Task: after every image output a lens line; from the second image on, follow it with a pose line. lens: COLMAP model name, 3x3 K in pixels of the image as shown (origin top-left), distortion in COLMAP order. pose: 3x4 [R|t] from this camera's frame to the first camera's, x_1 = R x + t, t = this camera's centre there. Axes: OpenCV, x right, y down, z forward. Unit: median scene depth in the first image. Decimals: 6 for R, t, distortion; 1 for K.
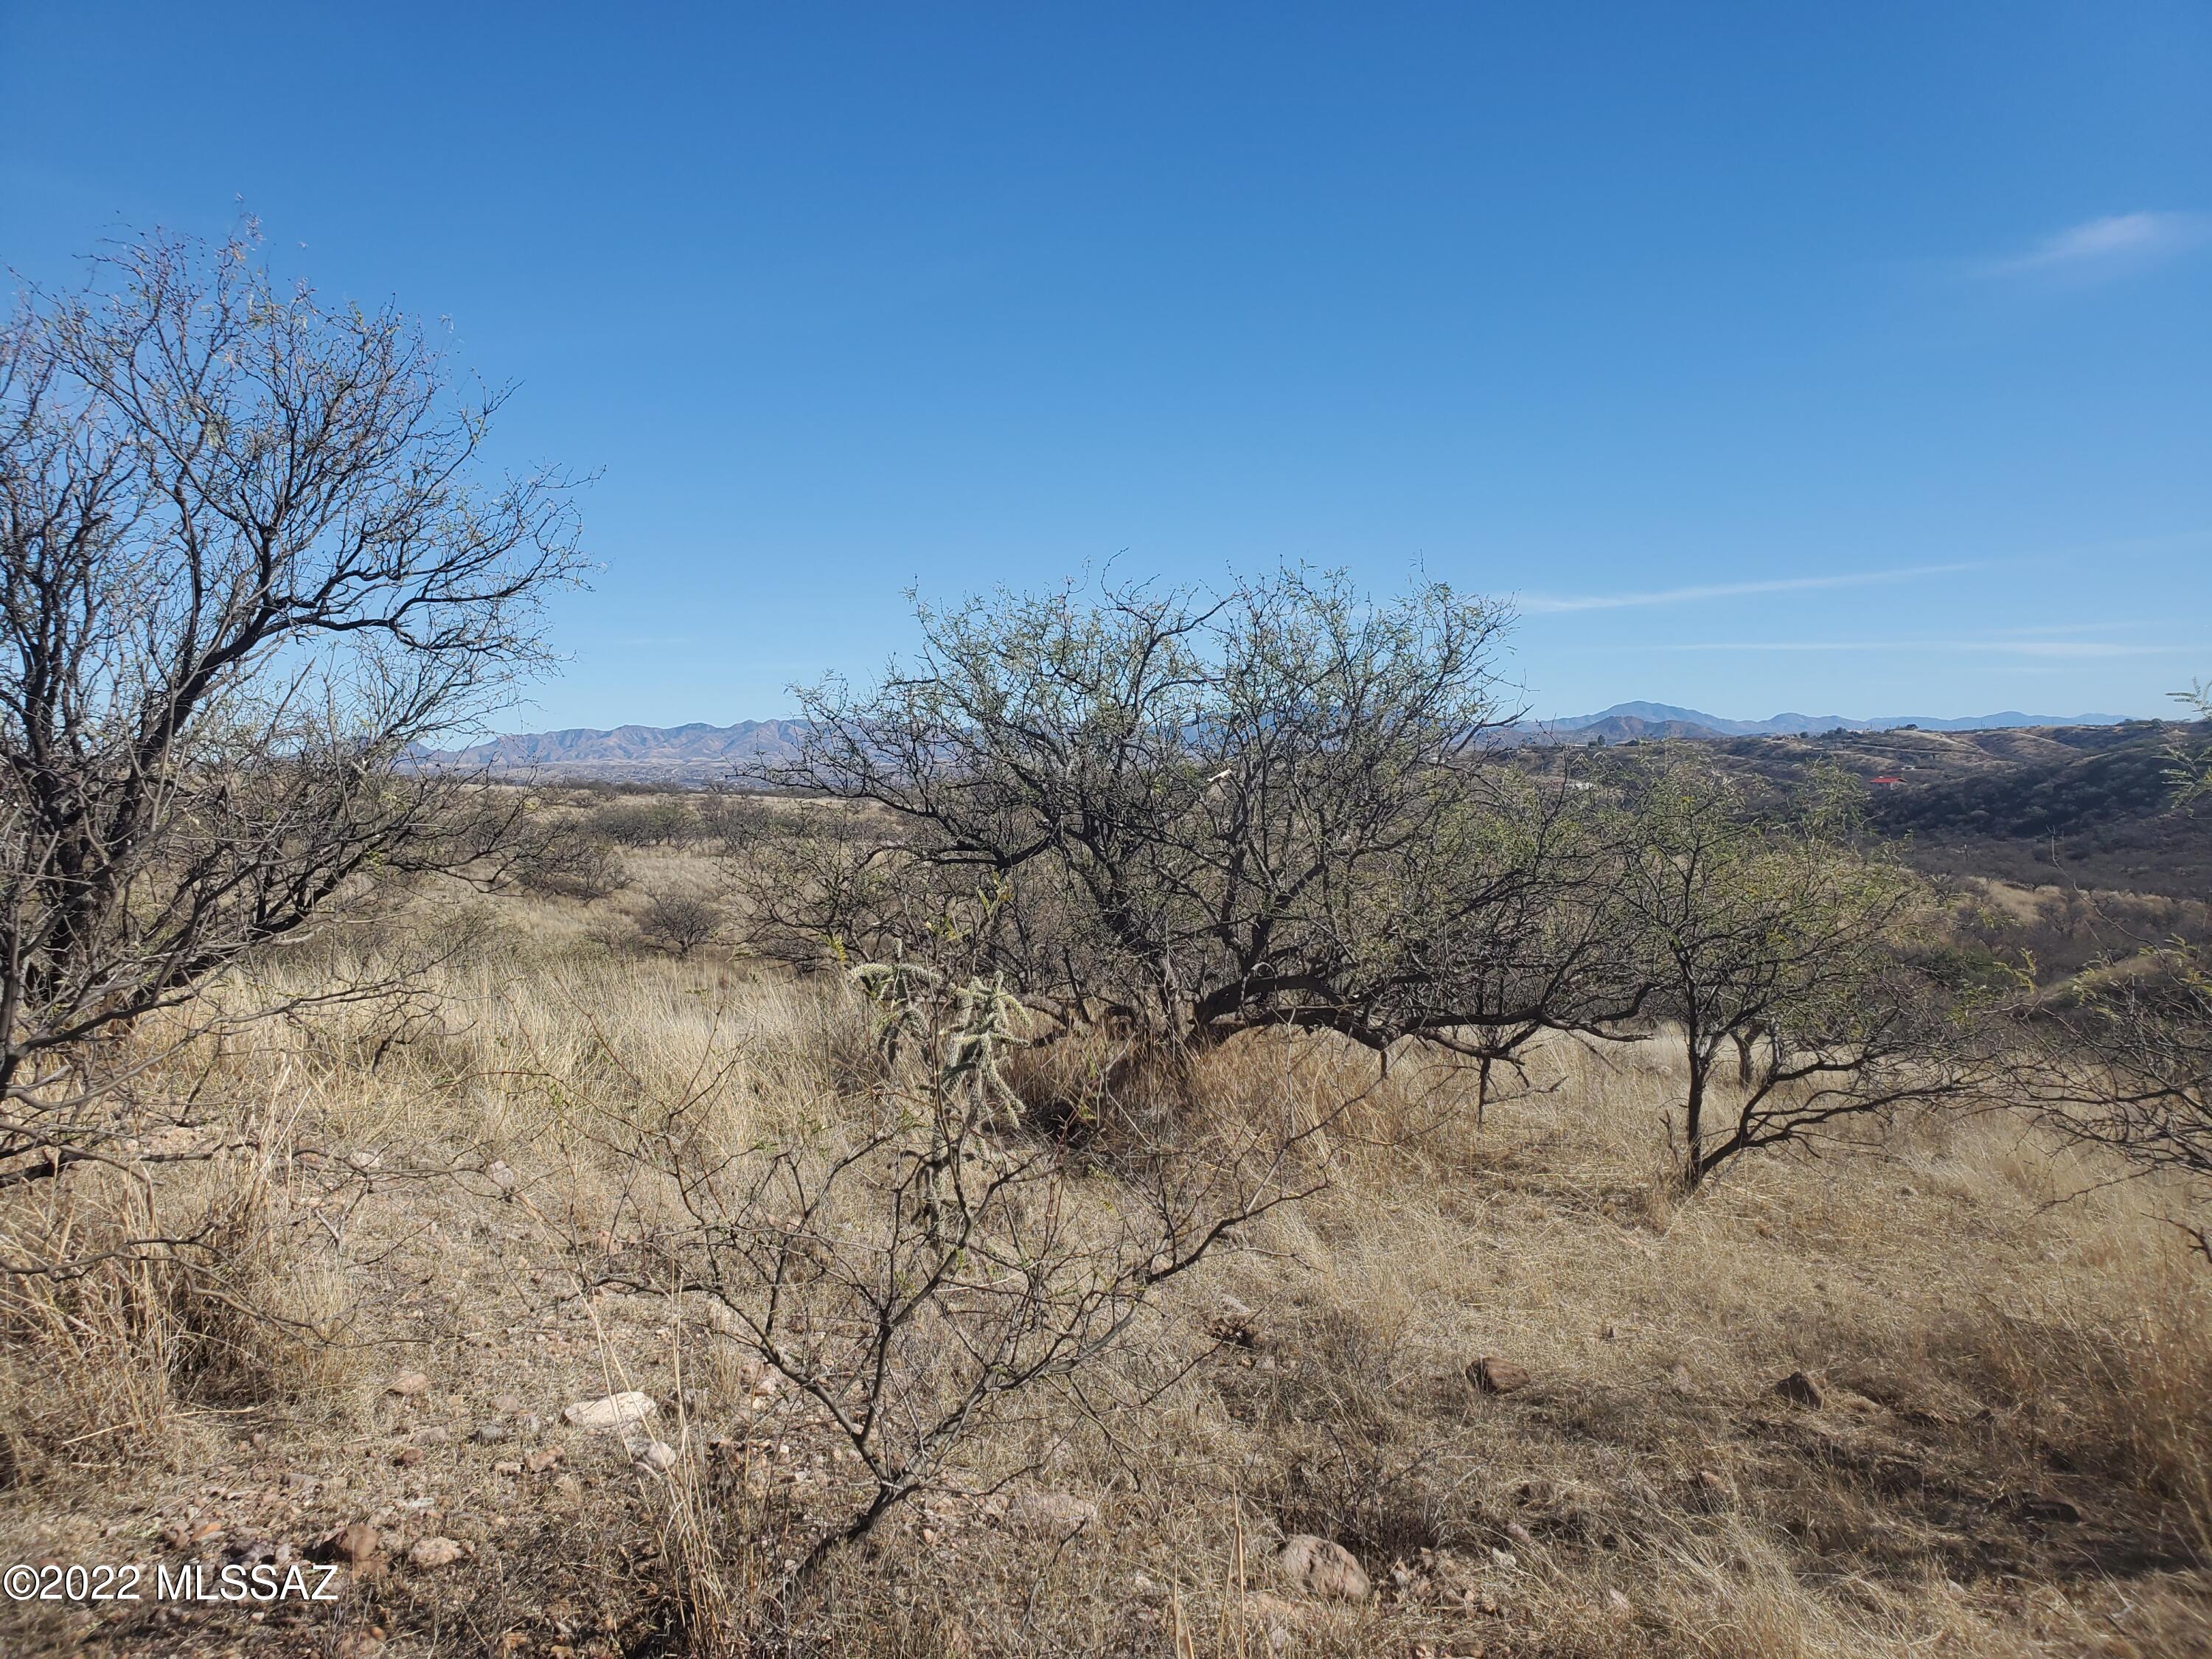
lens RADIAL K [[1695.4, 0, 1107.5], [0, 1695.4, 803.4], [0, 0, 1]] dist [-0.066981, 0.095004]
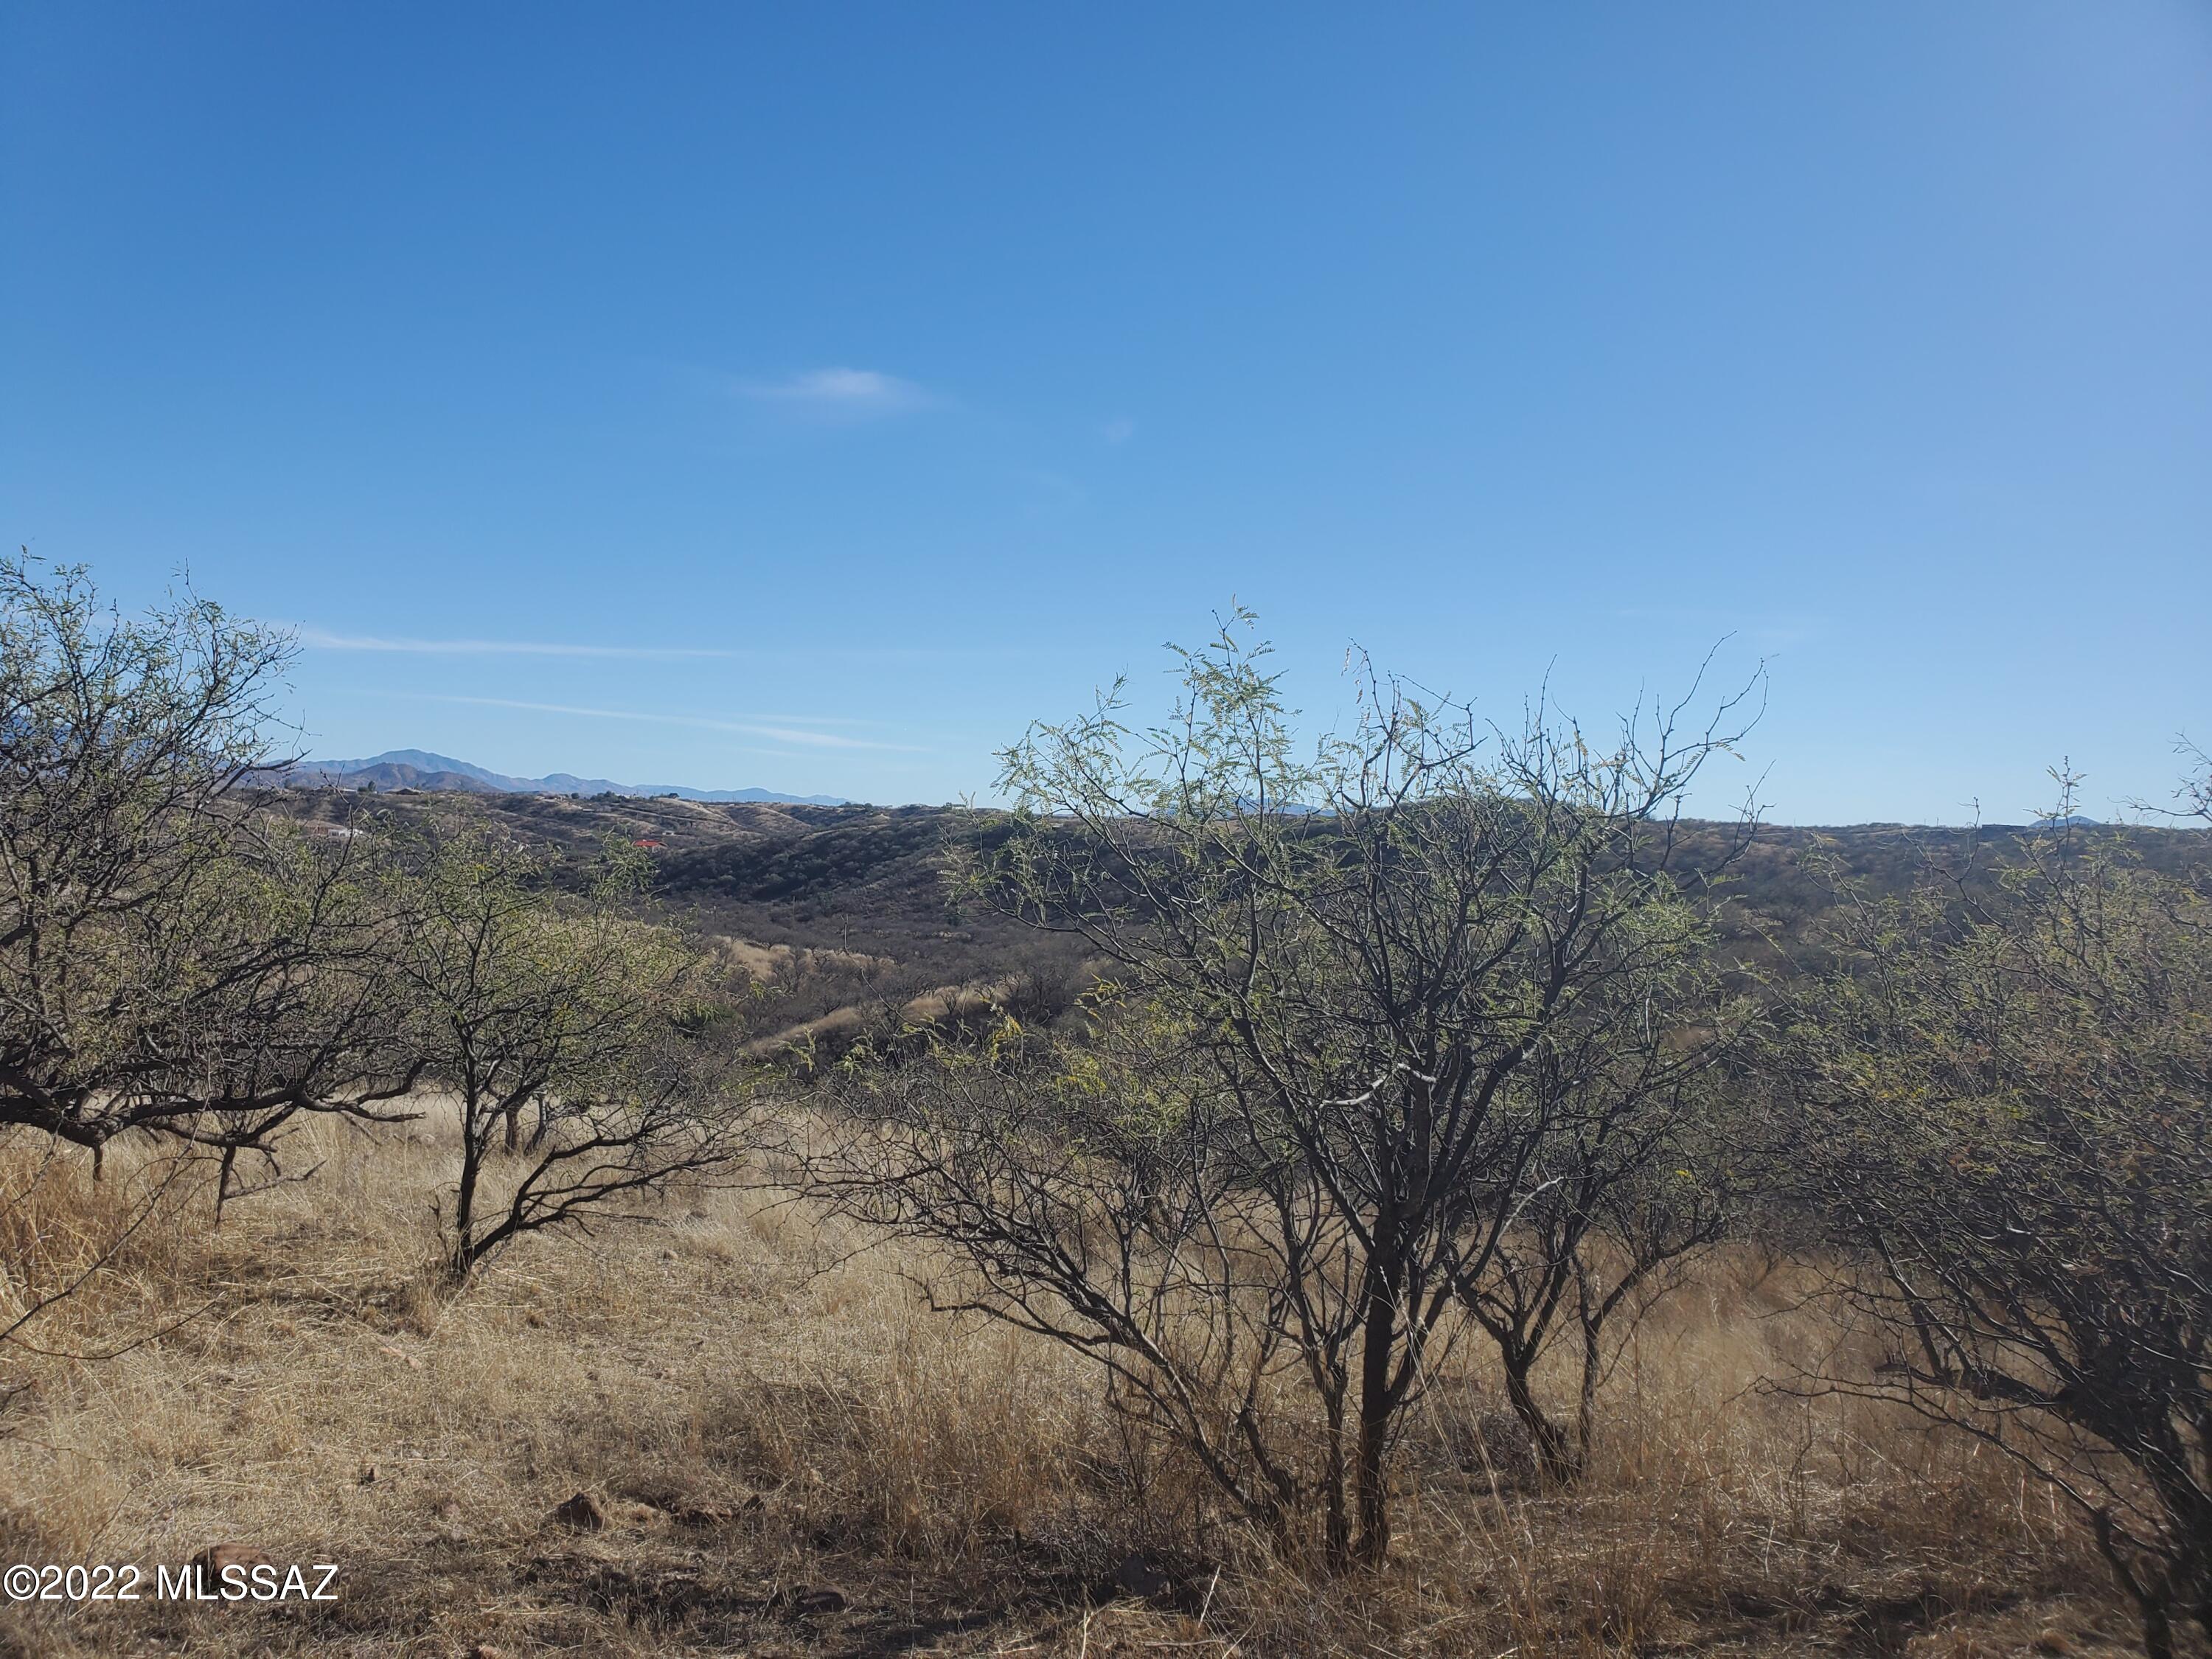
lens RADIAL K [[1699.1, 0, 1037.0], [0, 1699.1, 808.9], [0, 0, 1]] dist [-0.043769, 0.078202]
pose [[0.788033, 0.064303, 0.612266, 0.008126], [-0.047305, 0.997914, -0.043920, -0.007245], [-0.613814, 0.005648, 0.789431, 0.064597]]
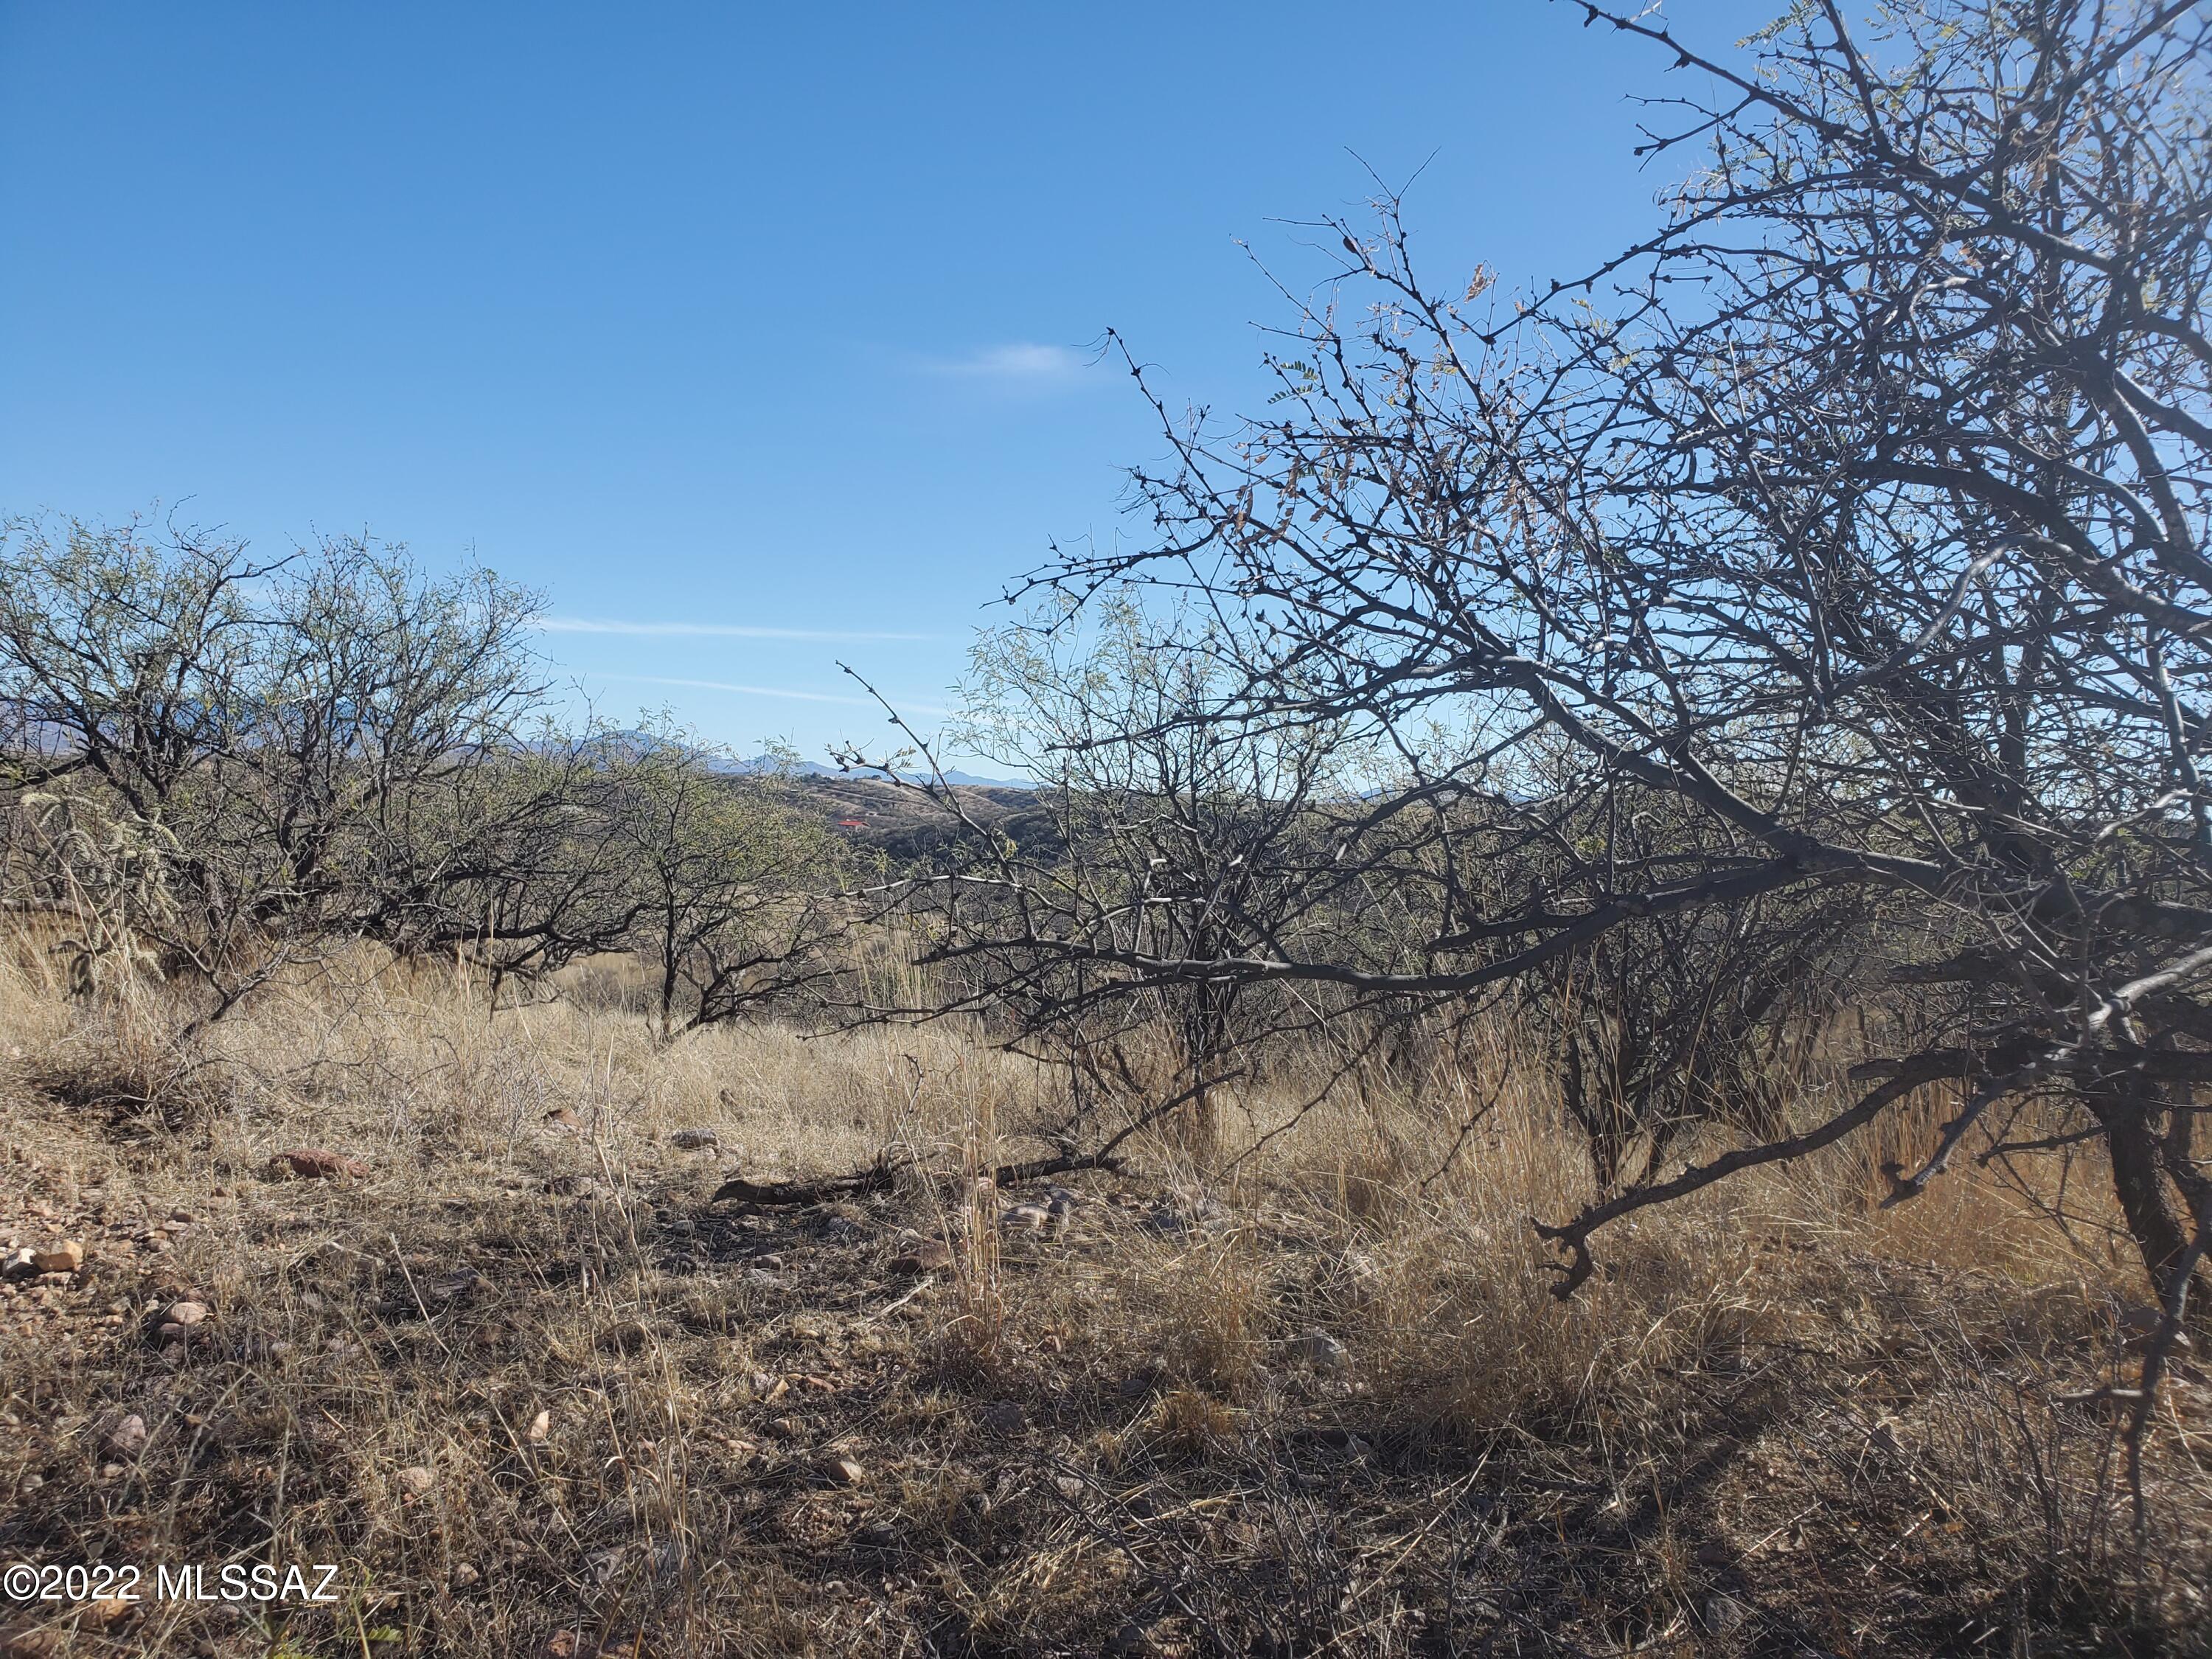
lens RADIAL K [[1704.7, 0, 1078.4], [0, 1704.7, 830.4], [0, 0, 1]] dist [-0.050962, 0.080811]
pose [[0.842607, 0.065217, 0.534566, -0.106578], [-0.063471, 0.997748, -0.021680, 0.072557], [-0.534776, -0.015662, 0.844849, -0.314702]]
